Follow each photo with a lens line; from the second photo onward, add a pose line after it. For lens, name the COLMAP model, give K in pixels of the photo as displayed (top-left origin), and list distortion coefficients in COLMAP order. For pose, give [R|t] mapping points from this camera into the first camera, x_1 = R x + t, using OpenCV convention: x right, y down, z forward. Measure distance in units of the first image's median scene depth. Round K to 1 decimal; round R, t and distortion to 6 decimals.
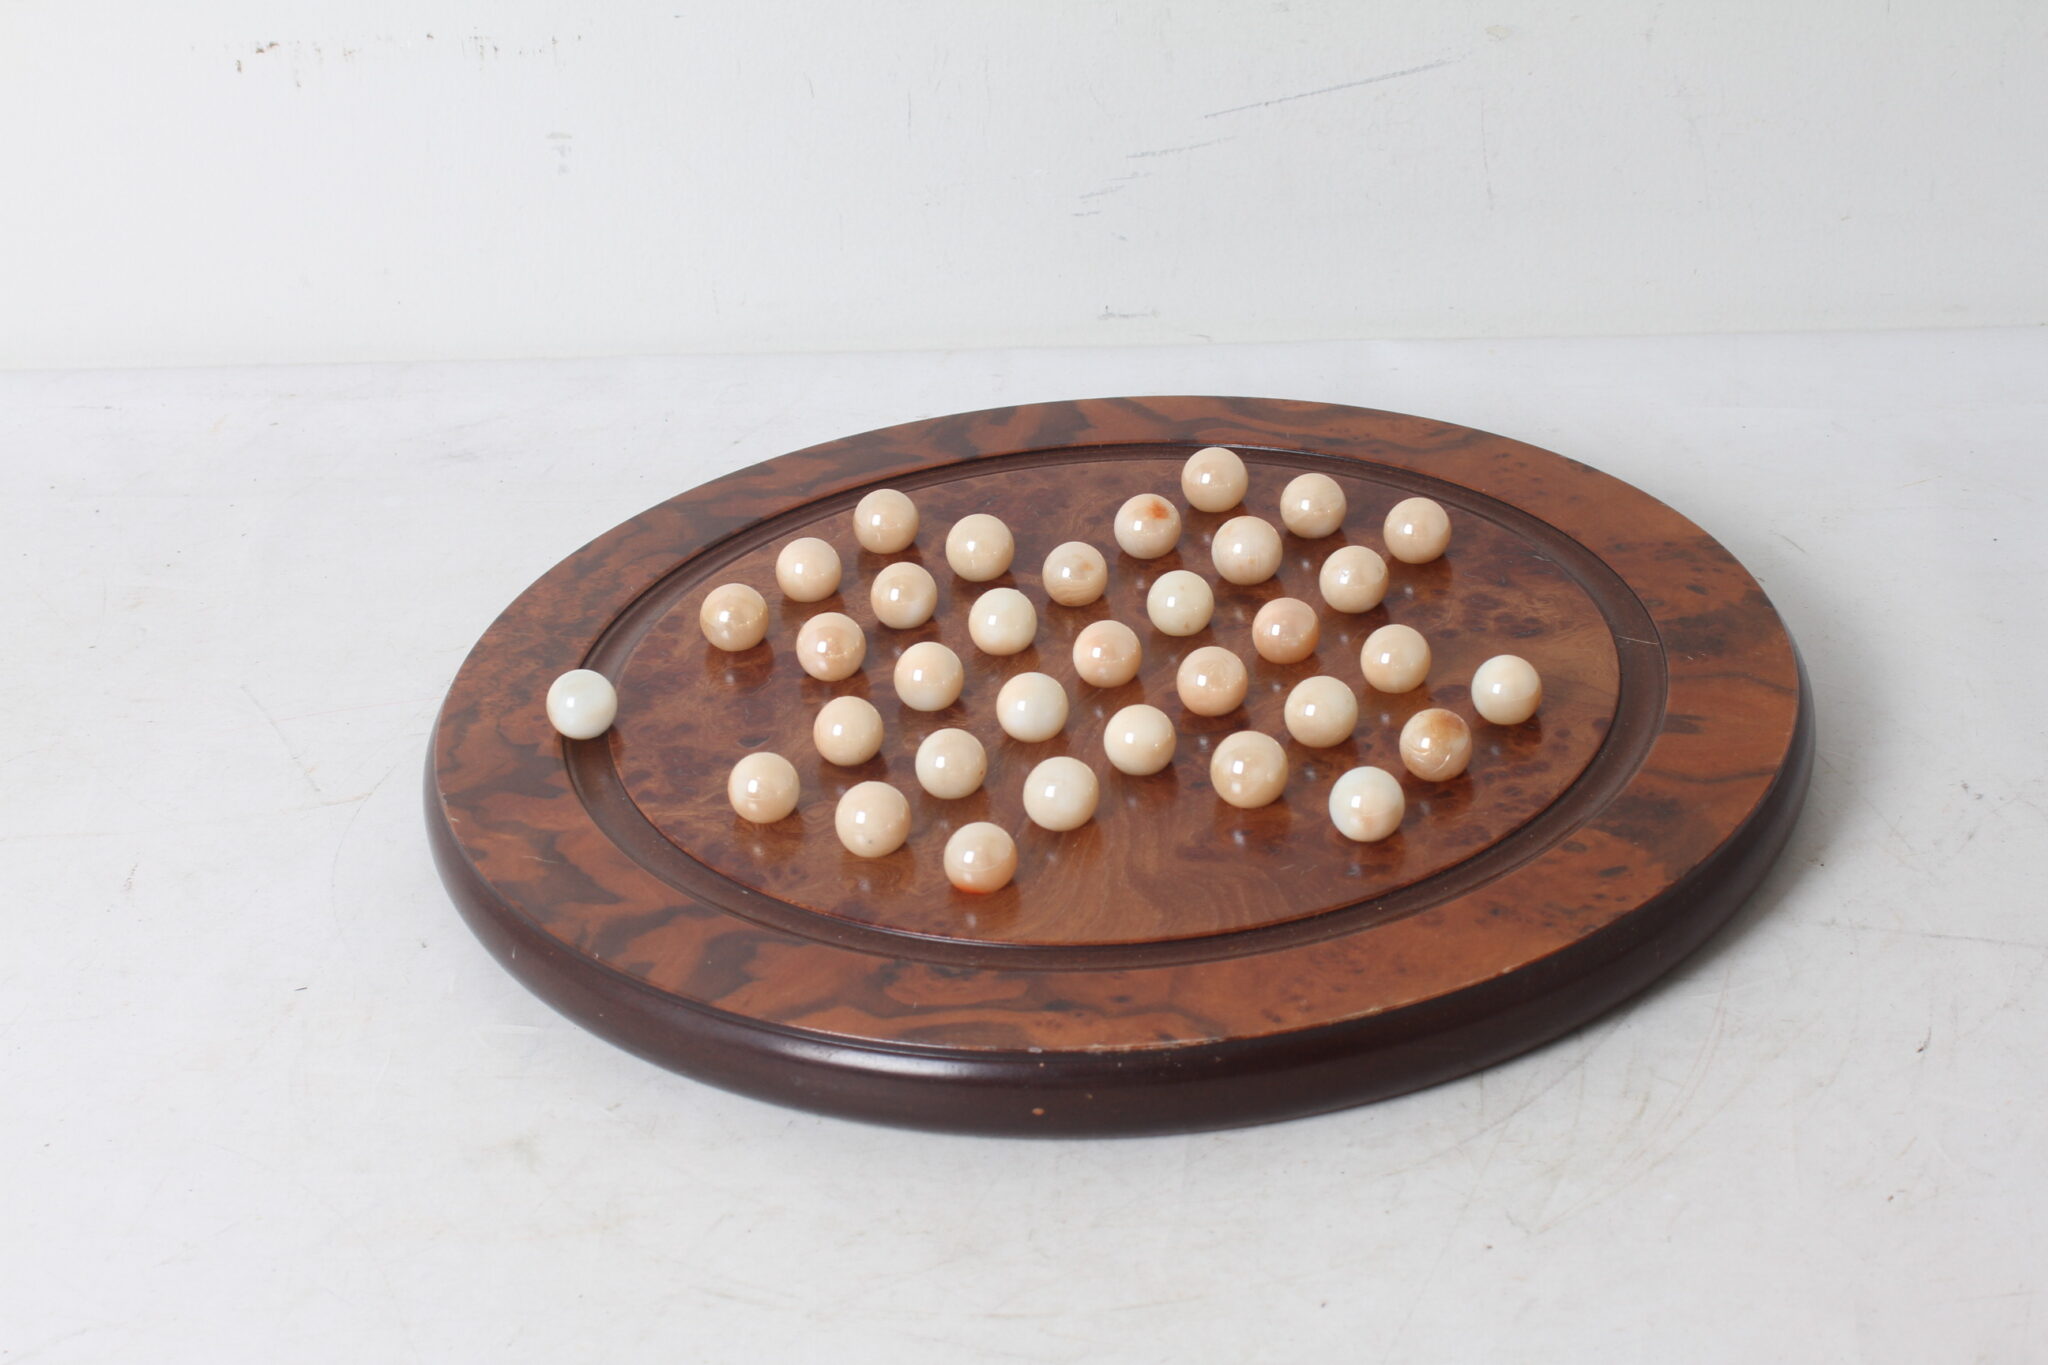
lens RADIAL K [[4176.0, 0, 1018.8], [0, 4176.0, 681.8], [0, 0, 1]] dist [-0.003574, 0.000000]
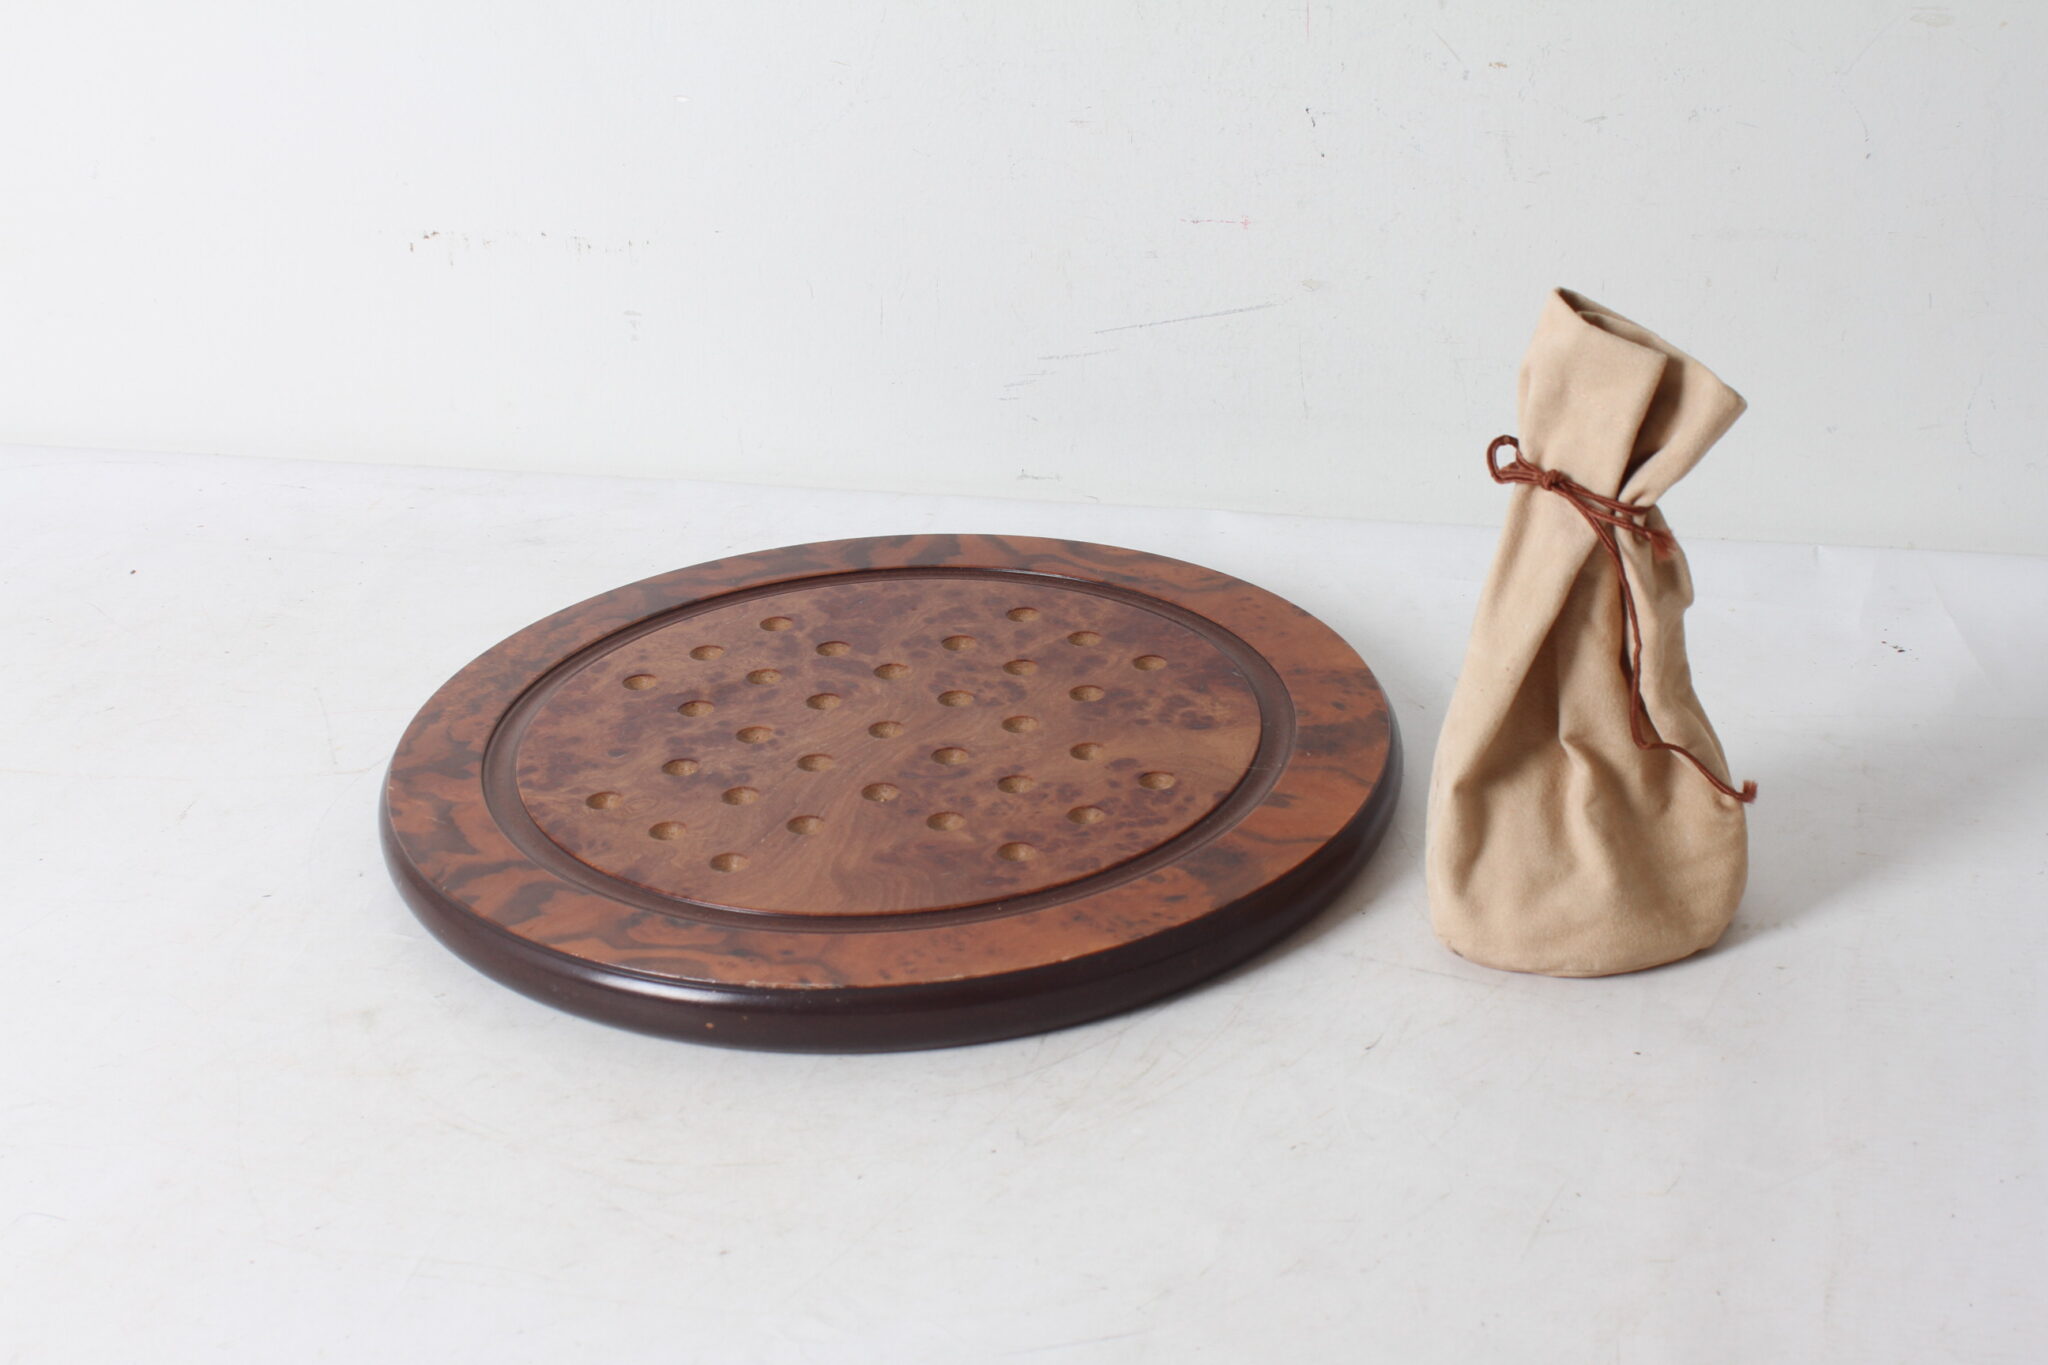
lens RADIAL K [[3460.1, 0, 1017.1], [0, 3460.1, 692.4], [0, 0, 1]] dist [-0.084715, 0.000000]
pose [[0.985620, 0.086582, -0.145108, 0.230144], [-0.091264, 0.995490, -0.025913, 0.011837], [0.142209, 0.038783, 0.989076, -0.108147]]
